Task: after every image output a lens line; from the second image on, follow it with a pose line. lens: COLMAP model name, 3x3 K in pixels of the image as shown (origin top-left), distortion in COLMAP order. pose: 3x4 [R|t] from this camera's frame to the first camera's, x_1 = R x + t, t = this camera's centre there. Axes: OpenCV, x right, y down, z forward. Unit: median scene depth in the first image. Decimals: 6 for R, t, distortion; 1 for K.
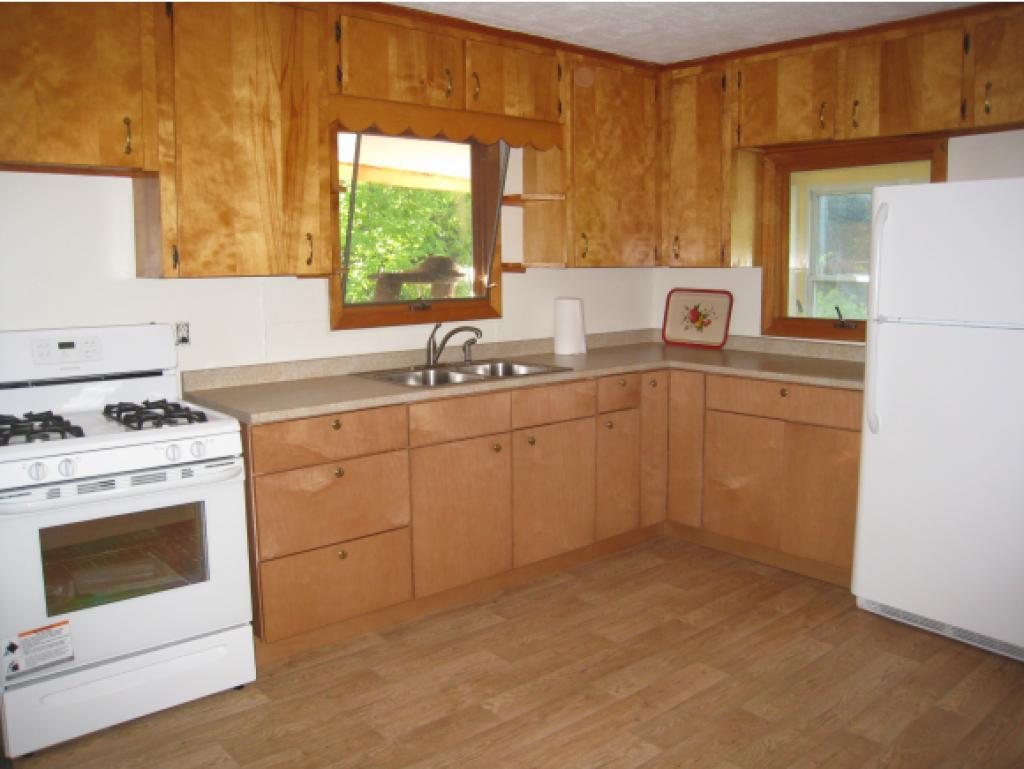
lens RADIAL K [[850.4, 0, 512.7], [0, 850.4, 380.7], [0, 0, 1]] dist [-0.139344, 0.078272]
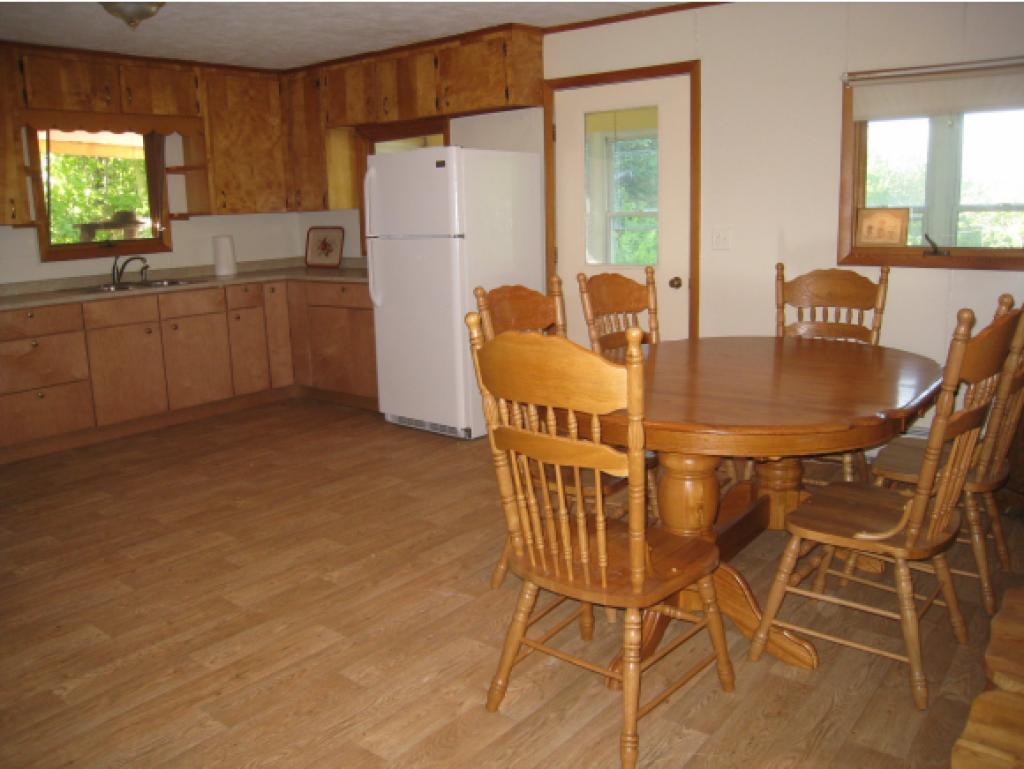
lens RADIAL K [[850.4, 0, 503.4], [0, 850.4, 383.0], [0, 0, 1]] dist [-0.139344, 0.078272]
pose [[0.984538, -0.055832, 0.166034, 0.310545], [0.046314, 0.997083, 0.060659, 0.095111], [-0.168937, -0.052031, 0.984253, -0.535188]]
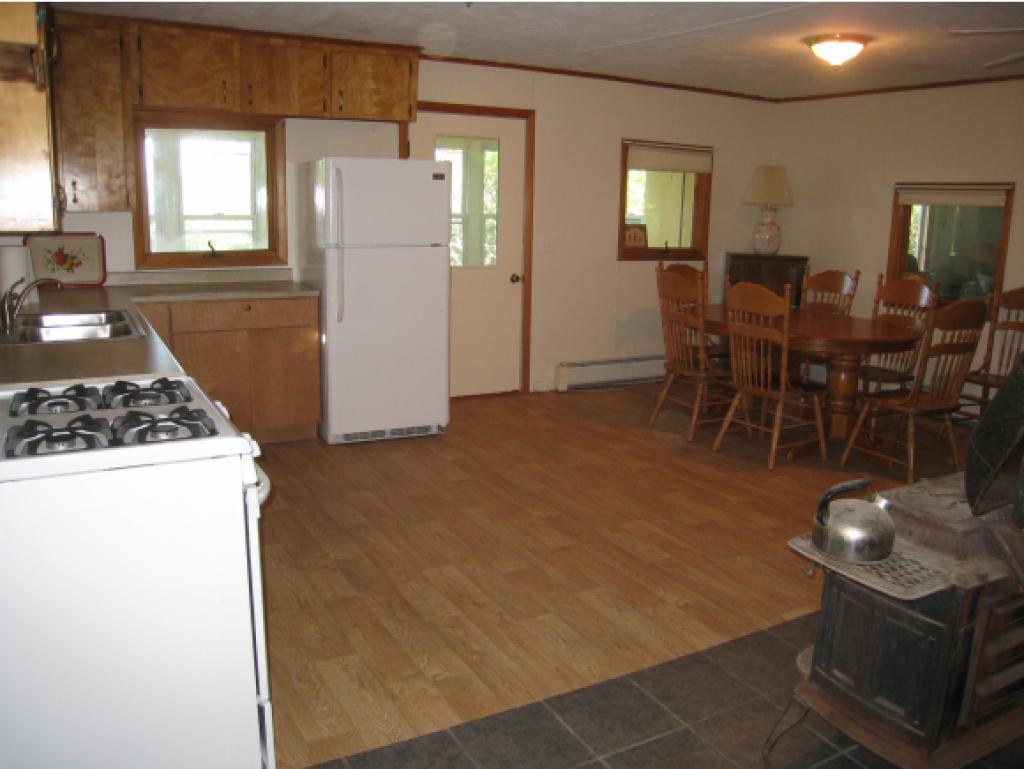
lens RADIAL K [[850.4, 0, 502.4], [0, 850.4, 385.8], [0, 0, 1]] dist [-0.139344, 0.078272]
pose [[0.214879, -0.196523, 0.956664, -0.780660], [0.110421, 0.978153, 0.176135, -0.047656], [-0.970379, 0.067788, 0.231884, 0.289677]]
